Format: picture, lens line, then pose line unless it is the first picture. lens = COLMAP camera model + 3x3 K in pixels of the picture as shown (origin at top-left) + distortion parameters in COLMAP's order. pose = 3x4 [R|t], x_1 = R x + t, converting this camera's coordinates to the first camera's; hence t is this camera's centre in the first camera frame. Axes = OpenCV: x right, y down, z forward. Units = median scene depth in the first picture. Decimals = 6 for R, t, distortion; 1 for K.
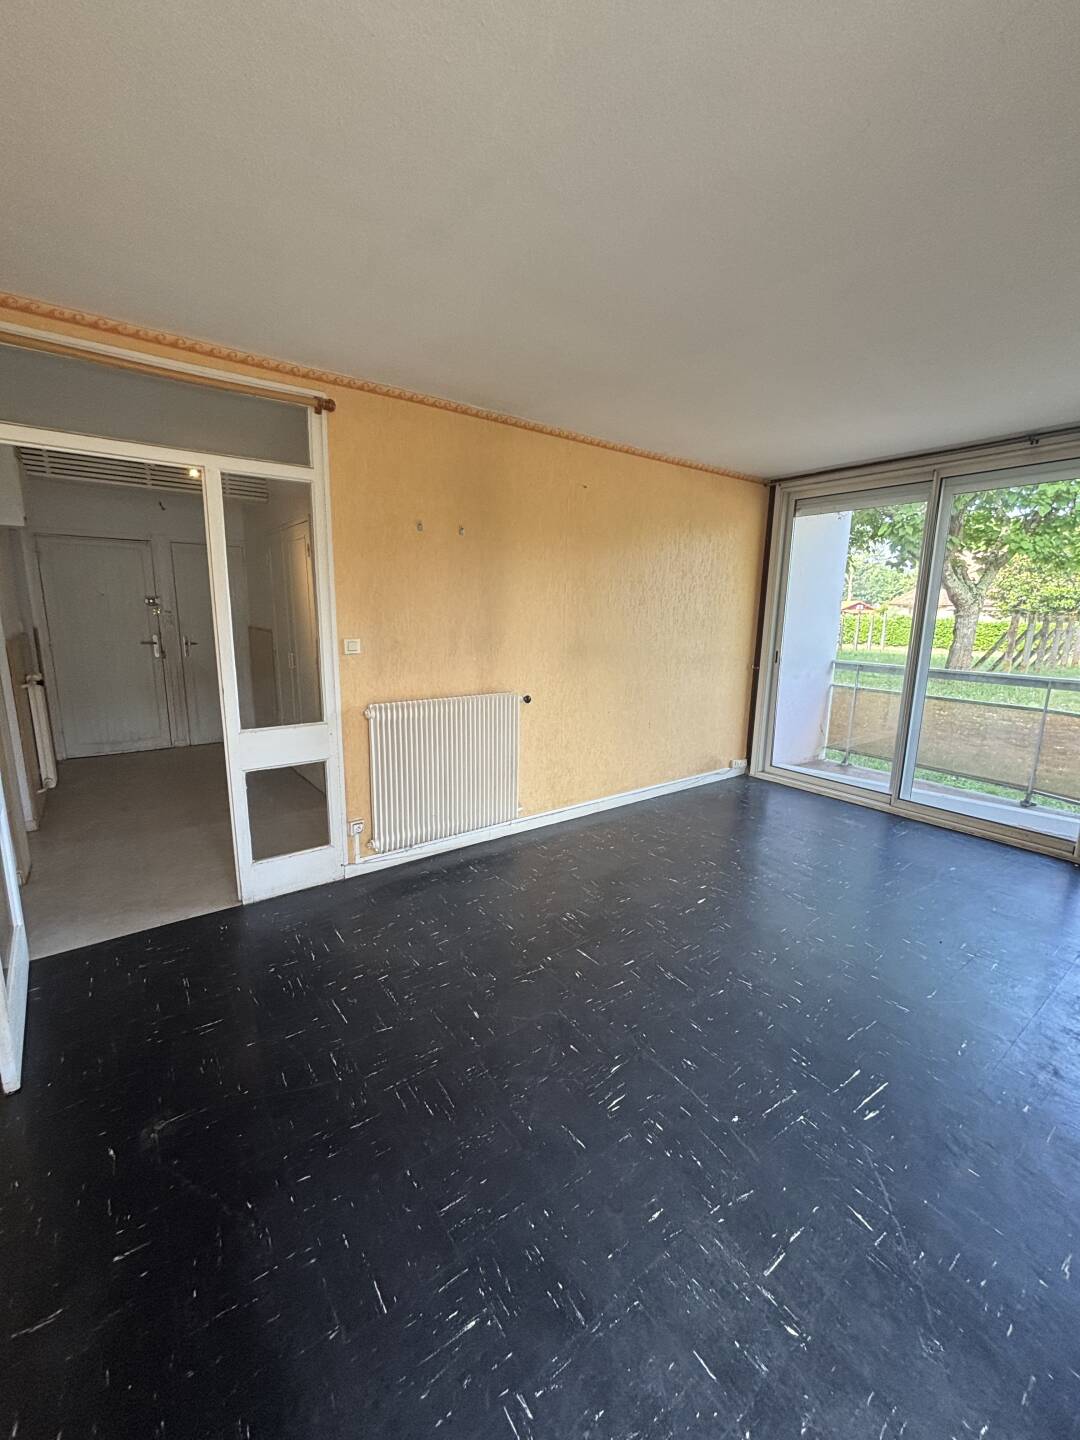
lens RADIAL K [[571.7, 0, 539.1], [0, 571.7, 720.1], [0, 0, 1]] dist [-0.015544, 0.000170]
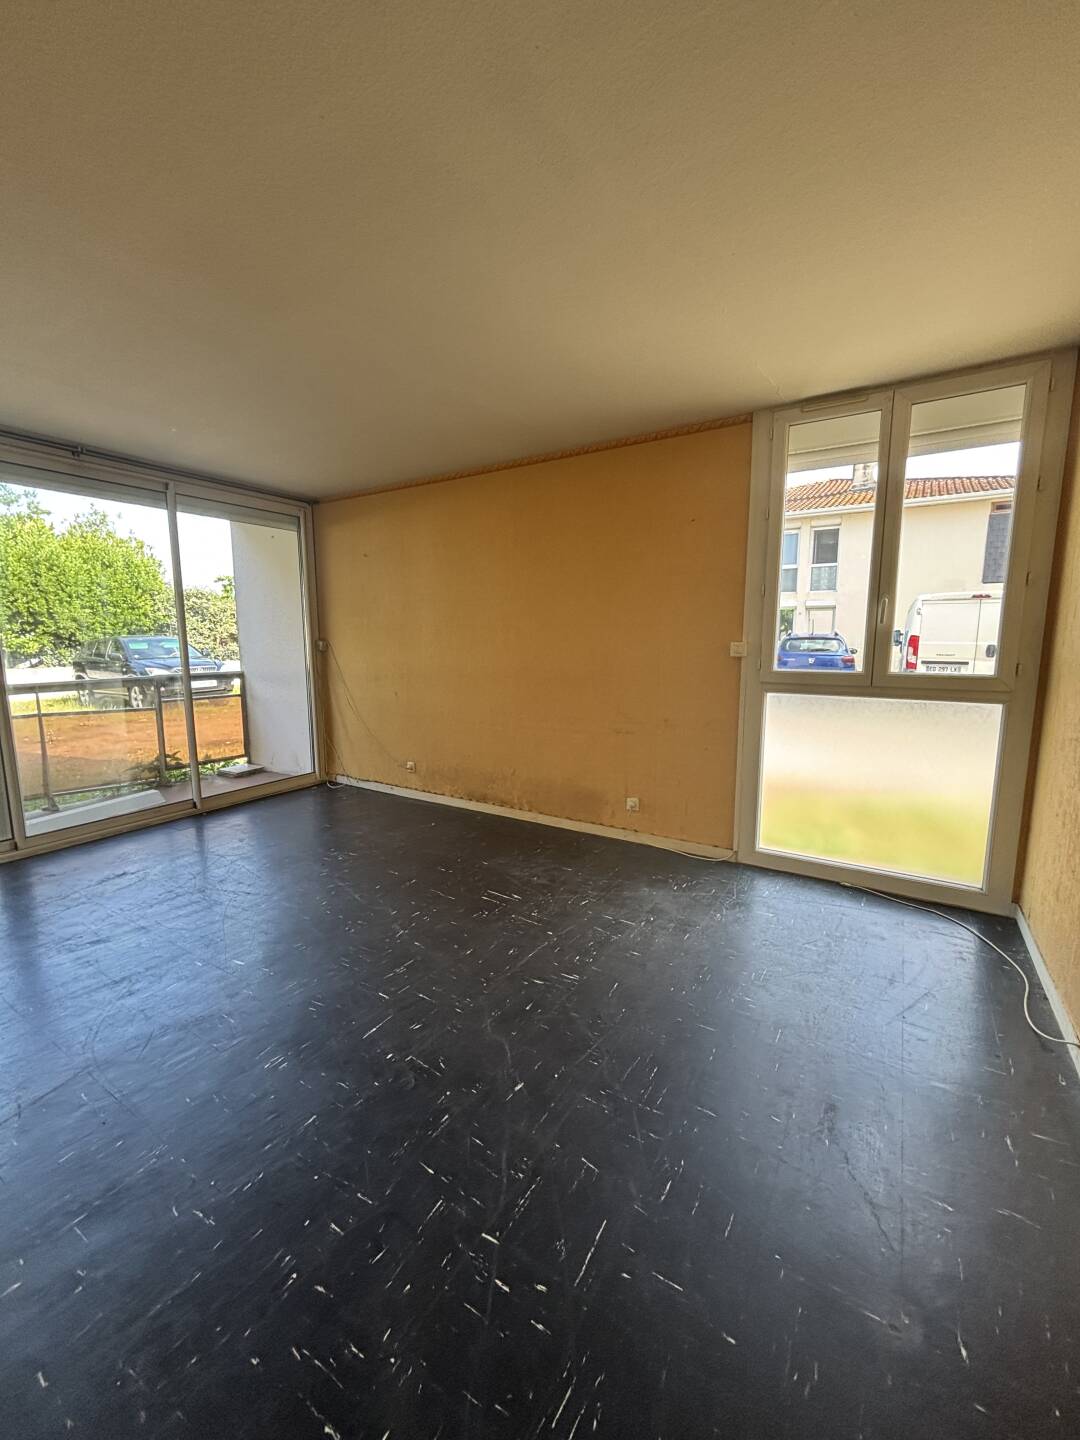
lens RADIAL K [[571.7, 0, 539.8], [0, 571.7, 718.8], [0, 0, 1]] dist [-0.015544, 0.000170]
pose [[-0.362451, -0.144078, 0.920799, -0.569523], [0.172346, 0.960578, 0.218142, -0.119475], [-0.915929, 0.237762, -0.323332, 0.790046]]
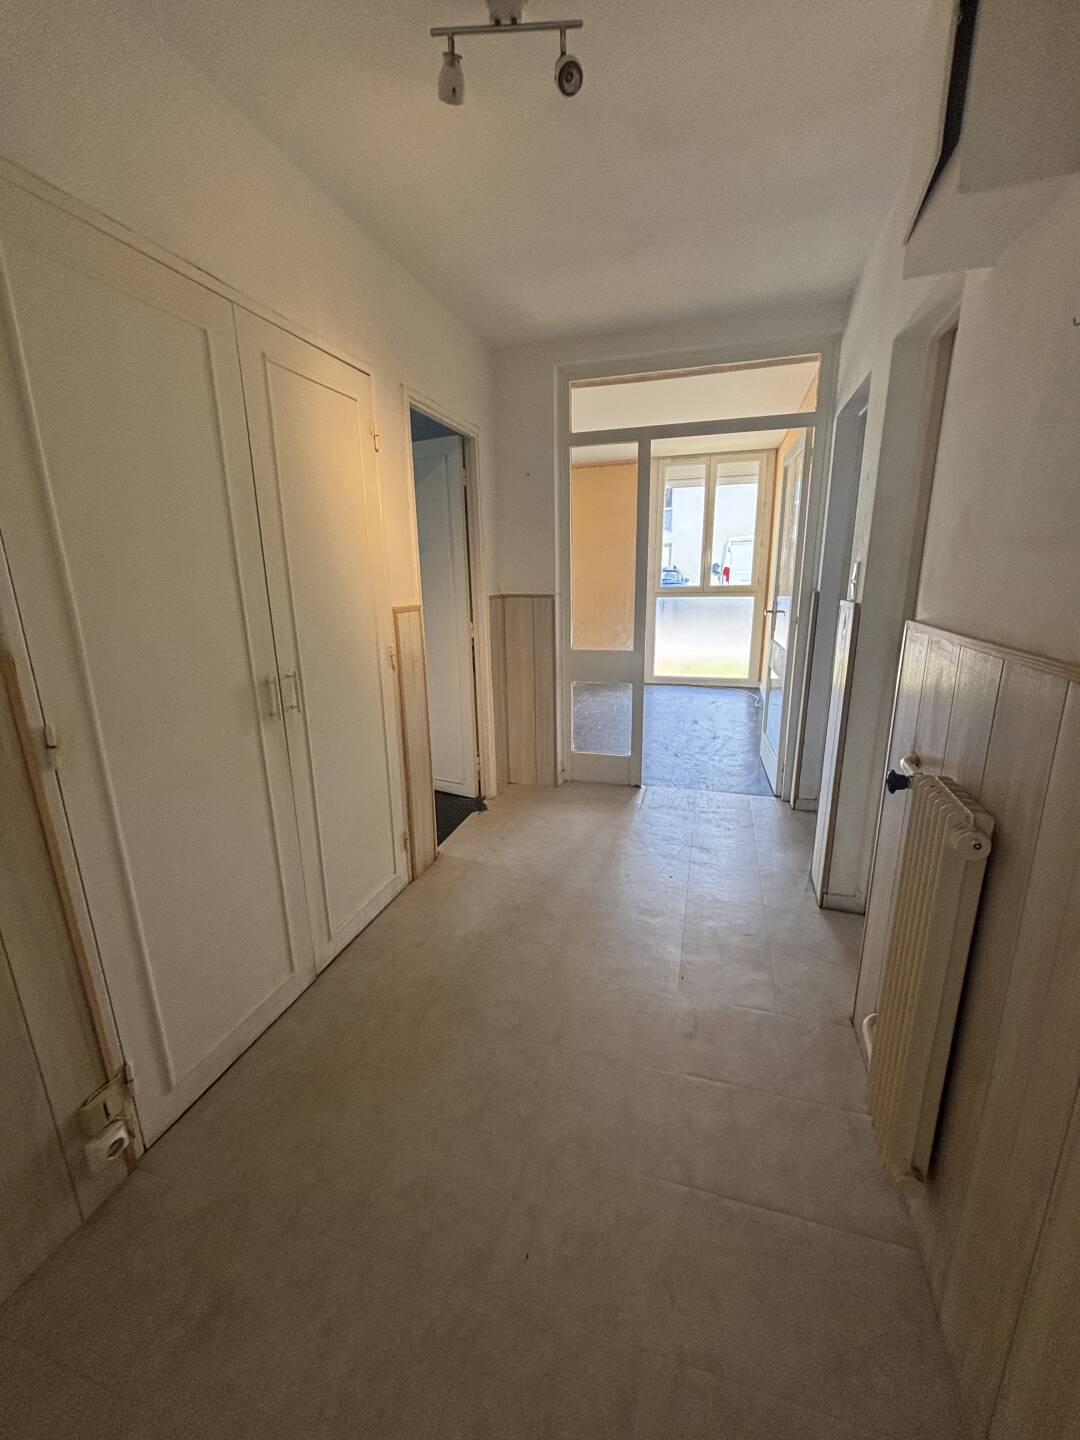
lens RADIAL K [[571.7, 0, 536.4], [0, 571.7, 721.0], [0, 0, 1]] dist [-0.015544, 0.000170]
pose [[-0.587881, -0.206953, 0.782027, -1.317866], [0.160454, 0.917683, 0.363472, -0.299904], [-0.792875, 0.339158, -0.506282, 1.737880]]
